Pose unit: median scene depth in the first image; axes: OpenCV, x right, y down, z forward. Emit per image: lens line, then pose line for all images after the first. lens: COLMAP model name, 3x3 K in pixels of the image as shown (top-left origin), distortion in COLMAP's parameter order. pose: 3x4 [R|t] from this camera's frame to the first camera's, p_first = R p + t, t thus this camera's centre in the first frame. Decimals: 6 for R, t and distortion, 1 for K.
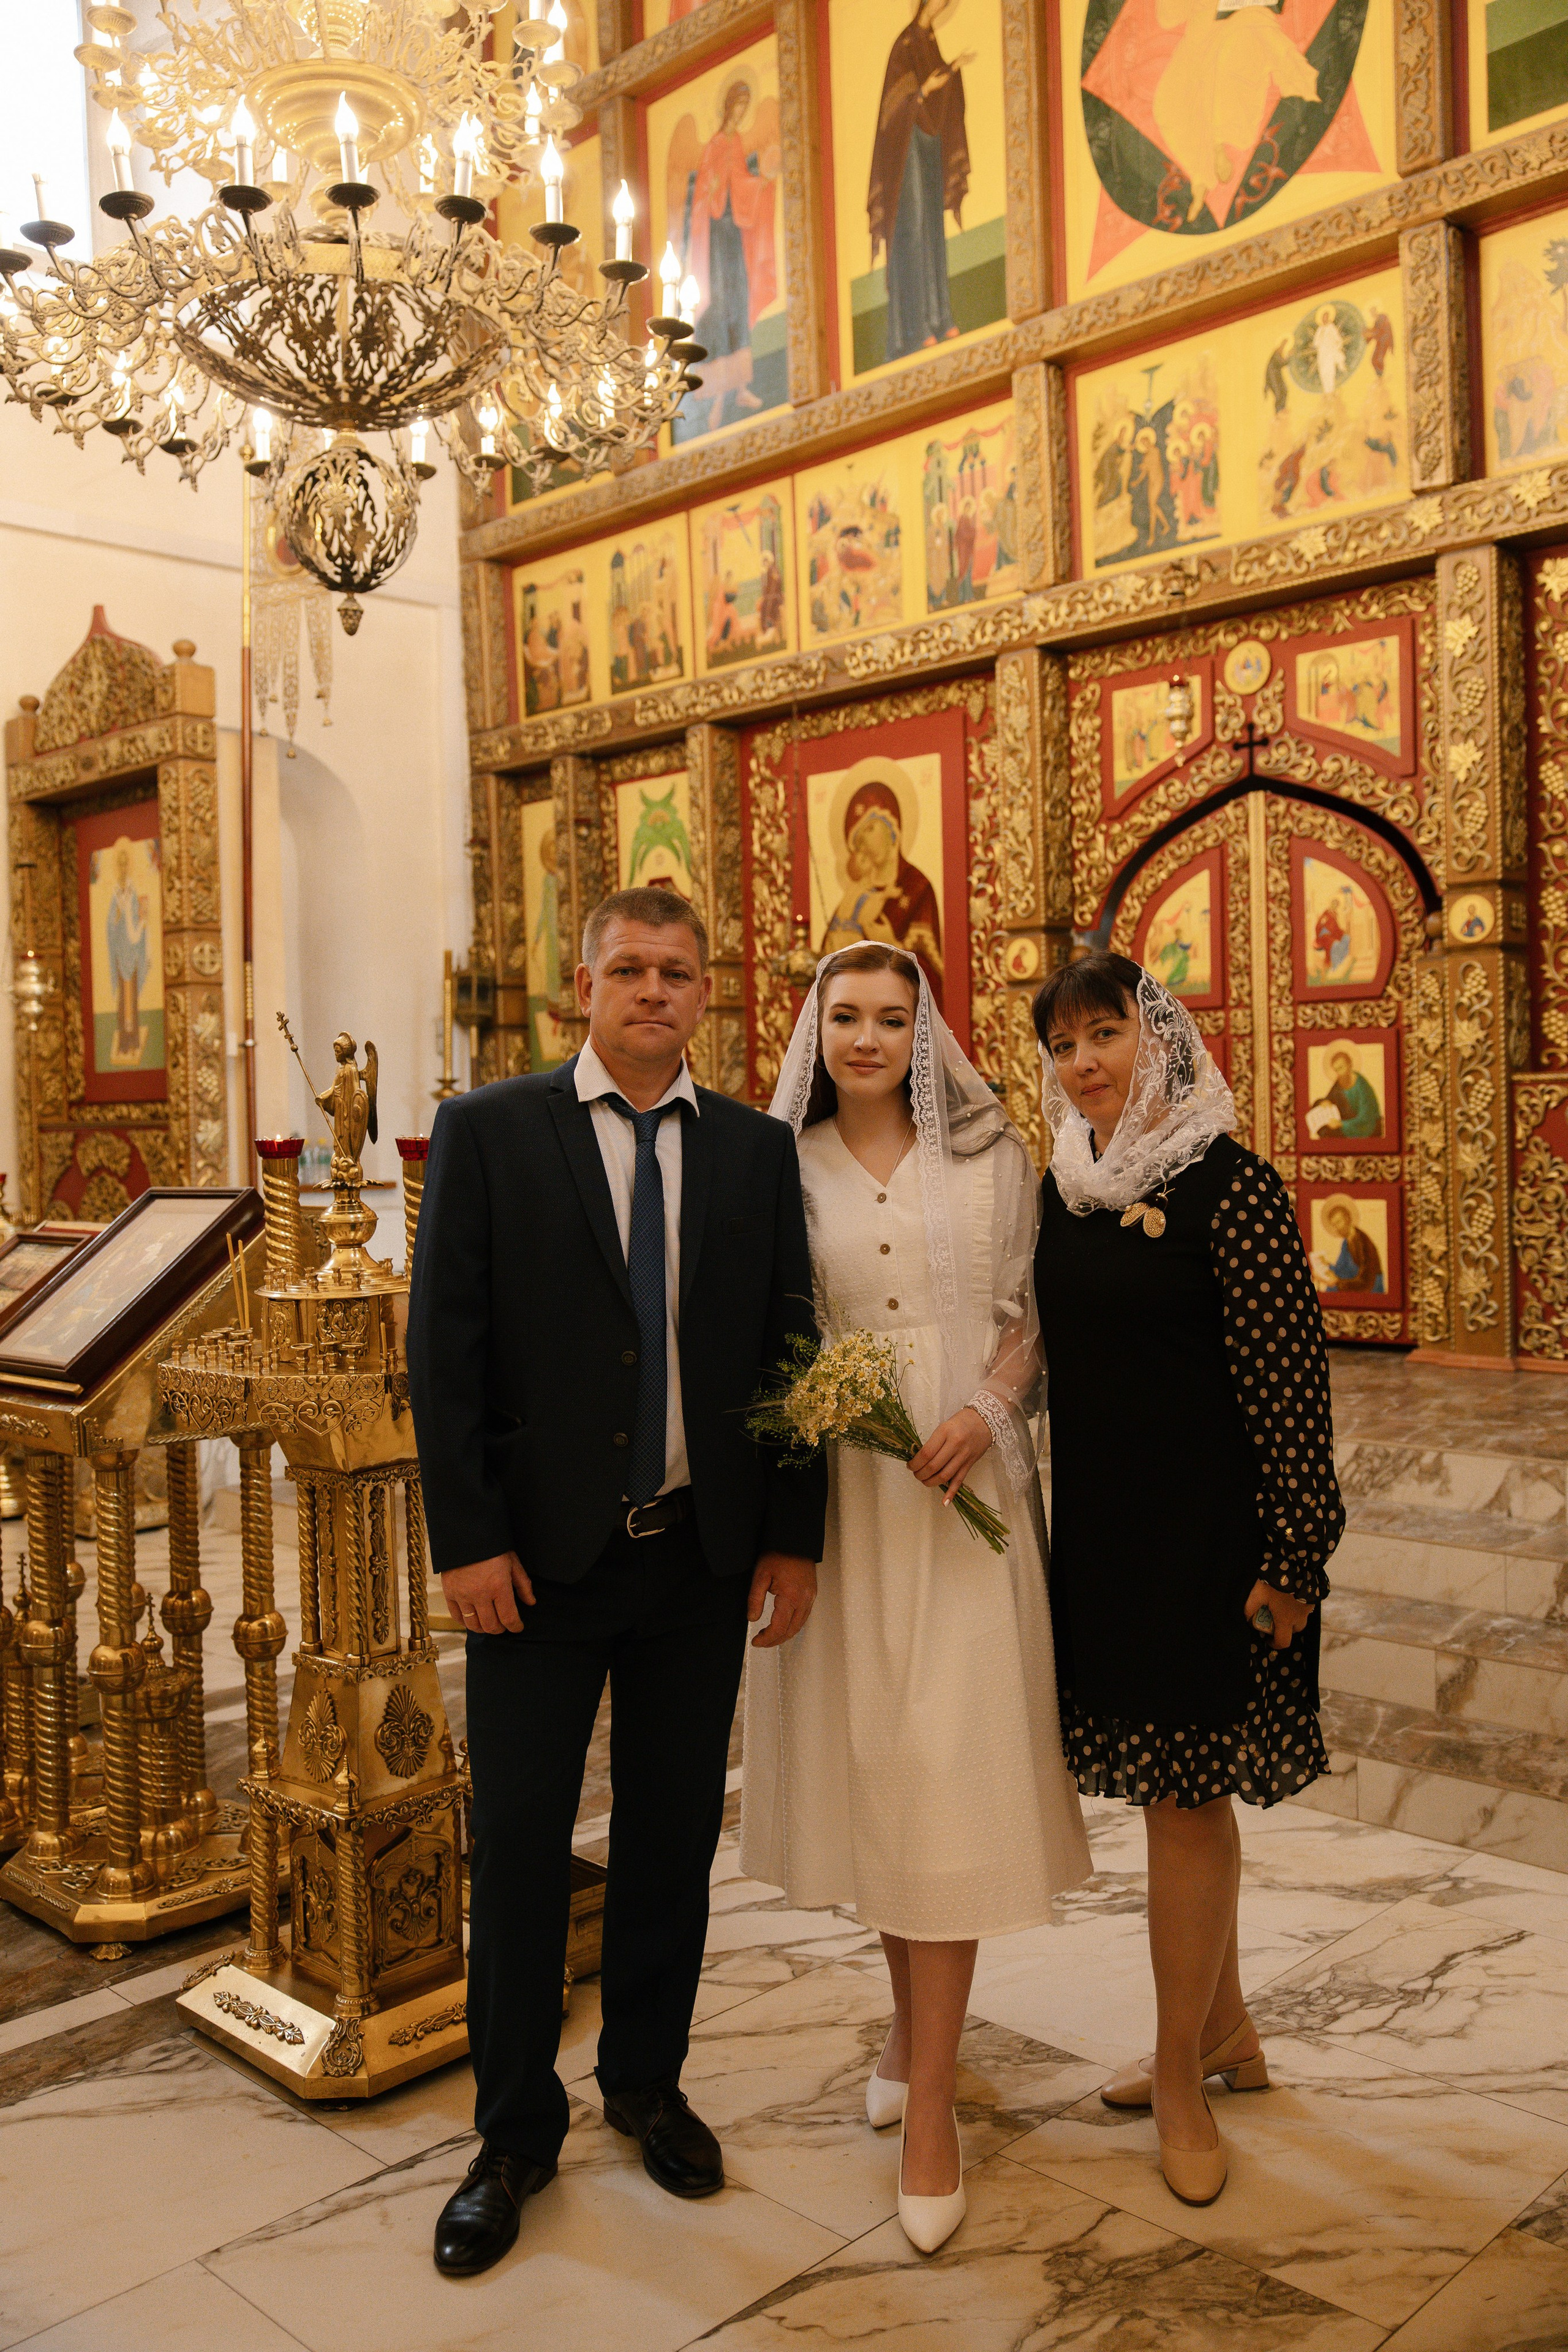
lens RADIAL K [[1989.8, 0, 801.6], [0, 1989.8, 1148.5], [0, 0, 1]] dist [0.000792, 0.021811]
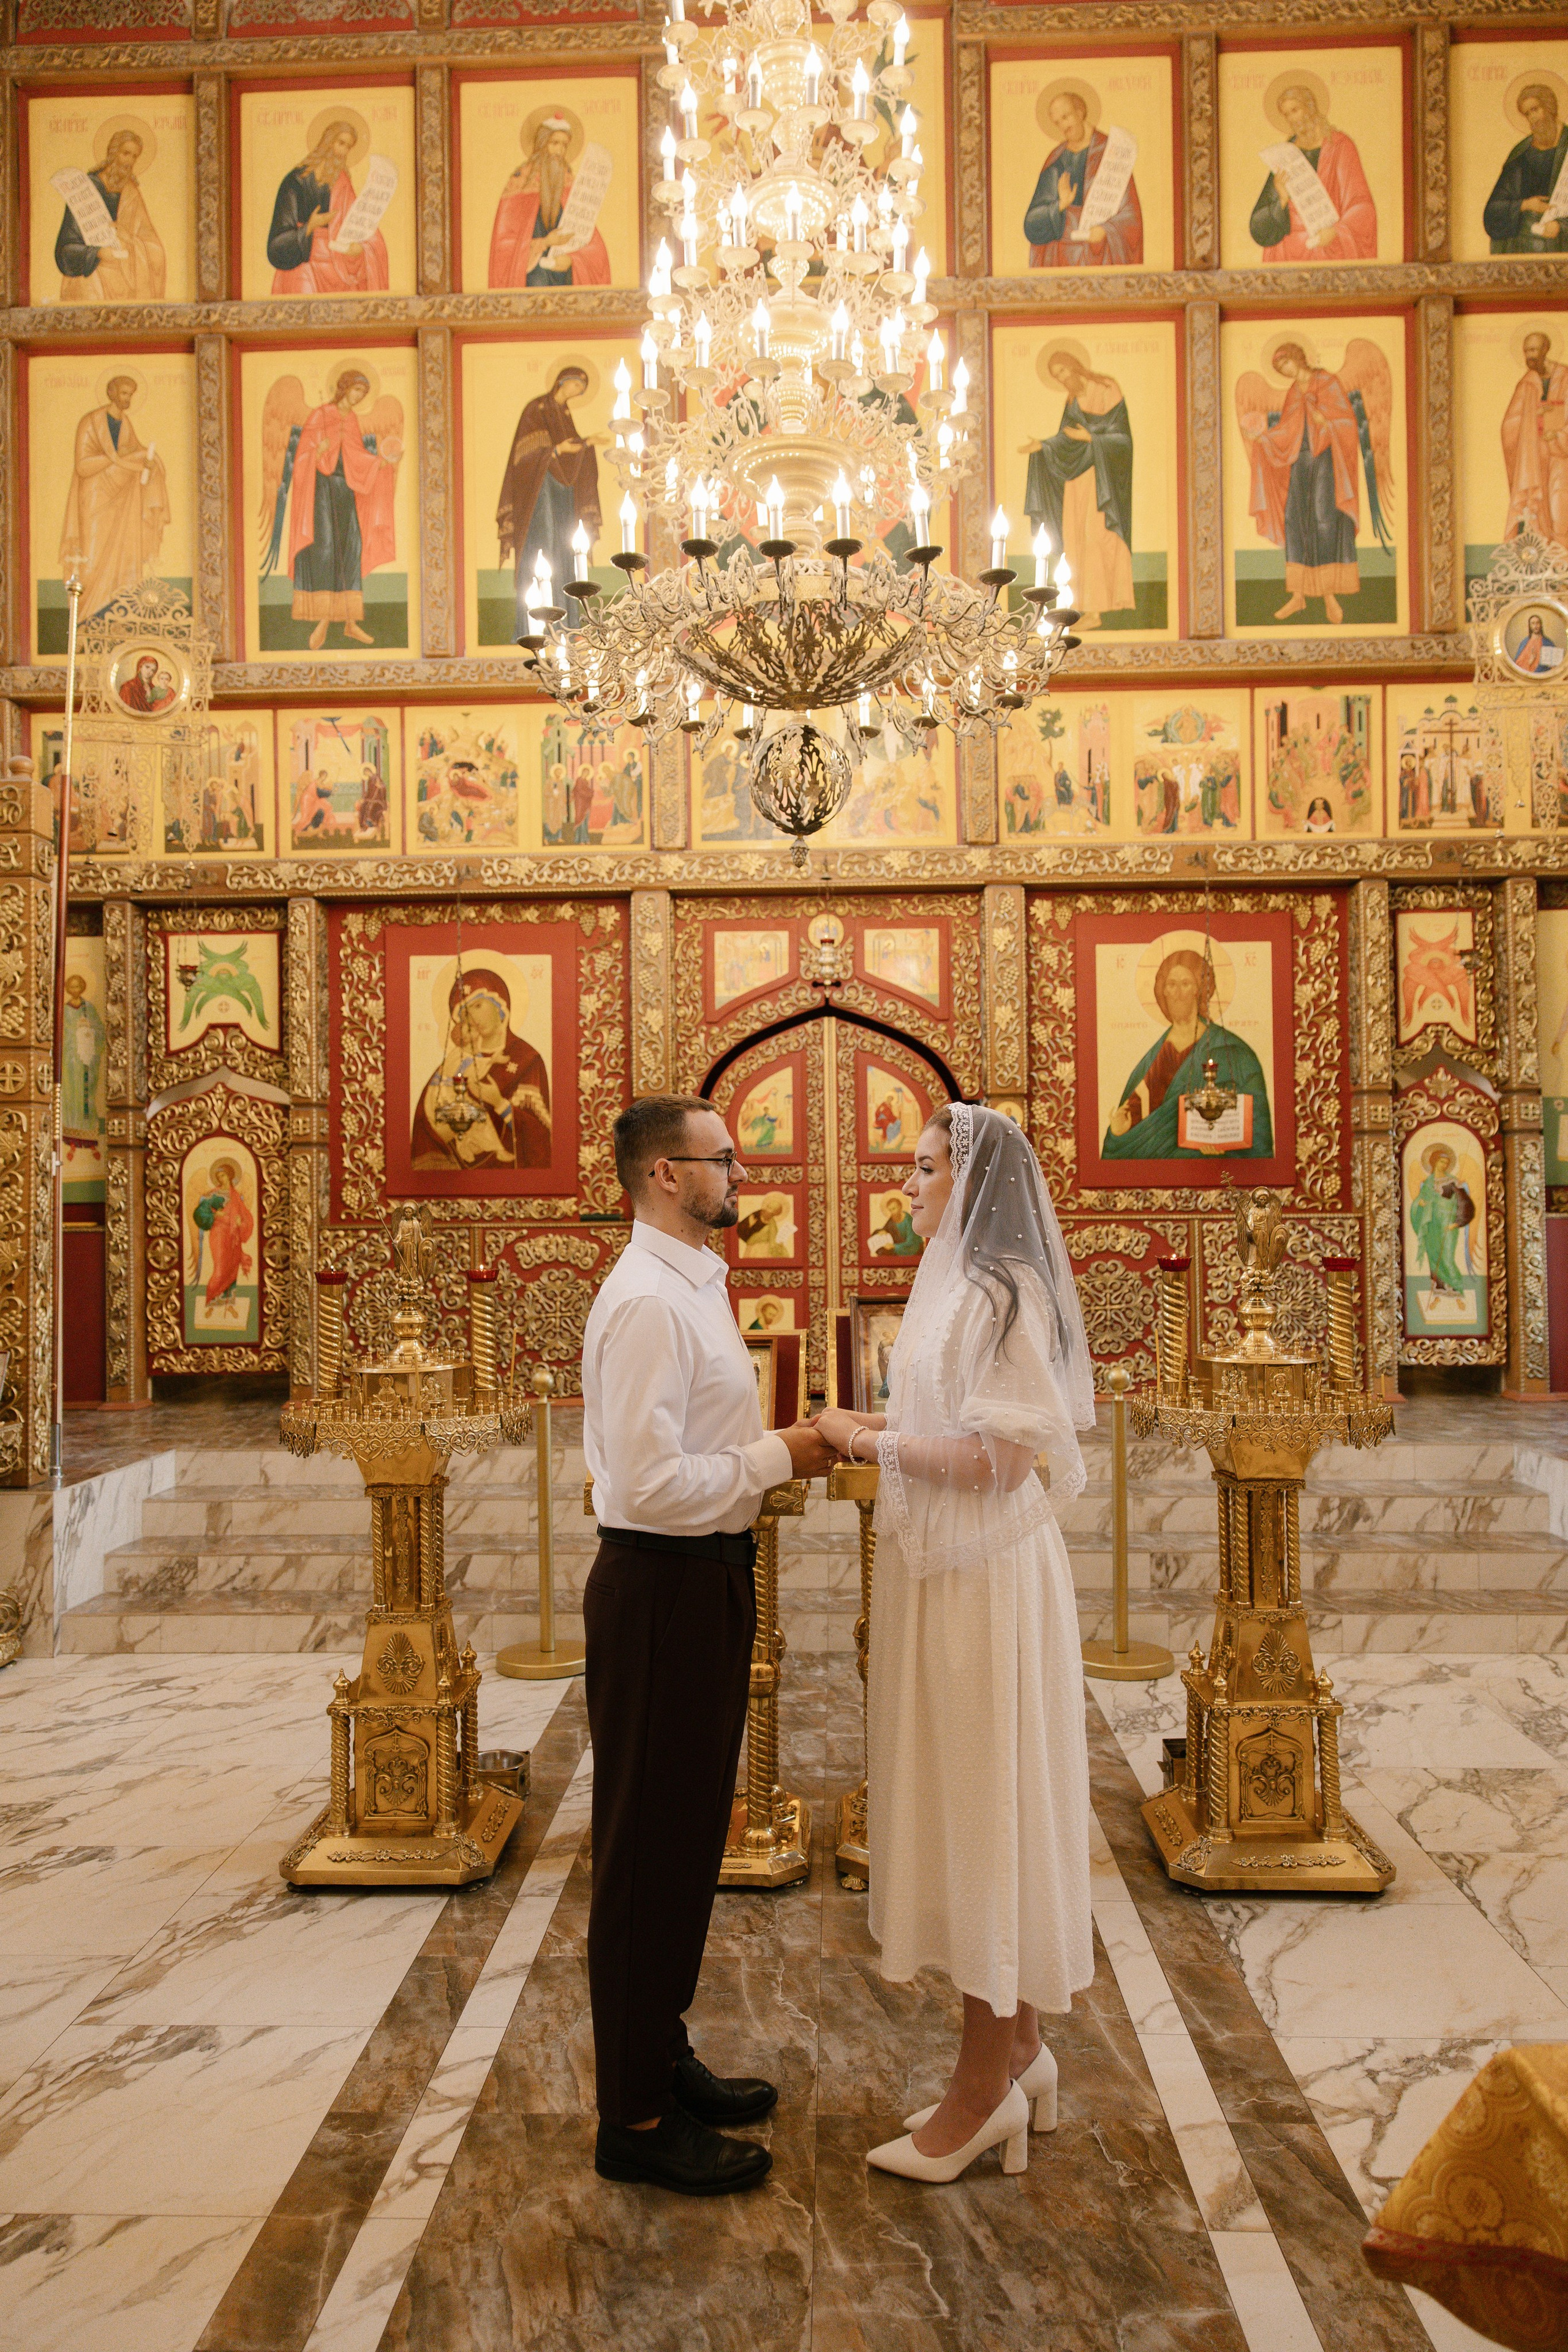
lens RADIAL K [[1636.2, 0, 784.5], [0, 1636.2, 1172.8], [0, 0, 1]] dist [0.021307, 0.000017]
pose [[0.737868, 0.032248, 0.674174, -0.568854], [0.003911, 0.998637, -0.052049, -0.003632], [-0.674934, 0.041042, 0.736736, 0.139096]]
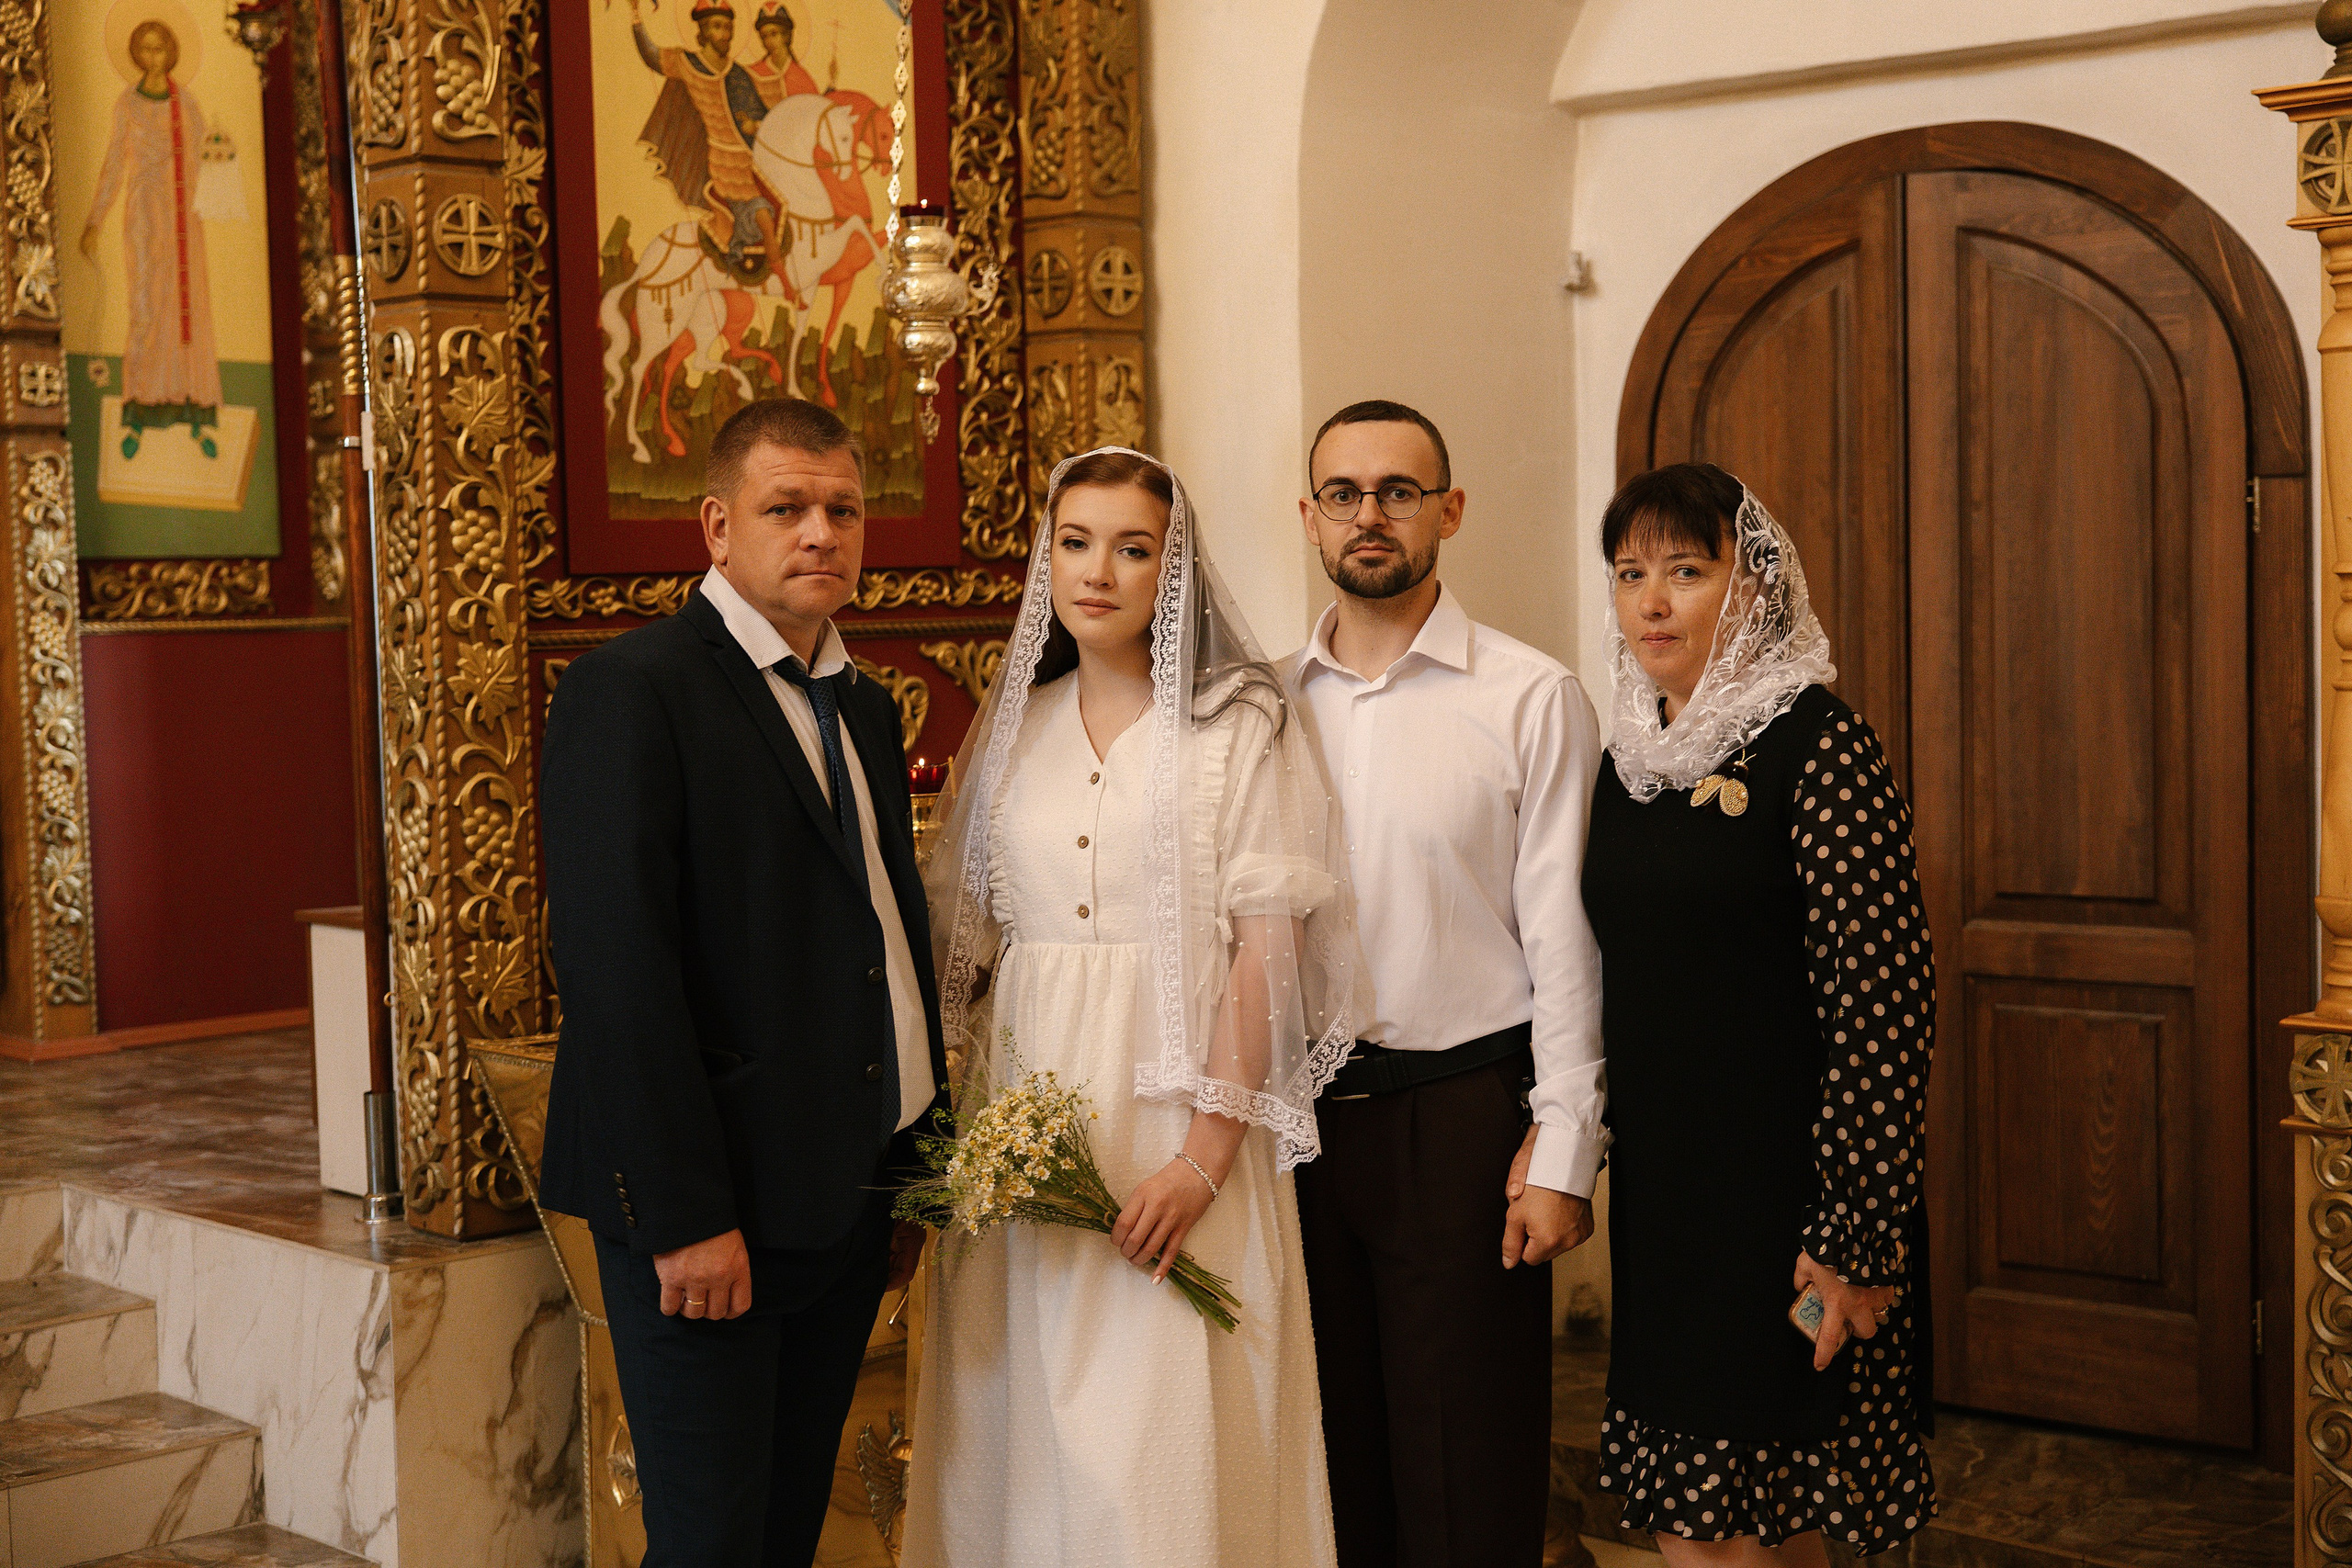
lens RADIAL K [[3226.3, 0, 1167.0], [0, 3226.3, 794.3], [0, 0, 1]] dist [0.016740, 0.000000]
pose [[0.029014, -0.043030, 0.998652, -0.379902], [0.034828, 0.998510, 0.042012, -0.010527], [-0.998972, 0.033563, 0.030469, 0.264481]]
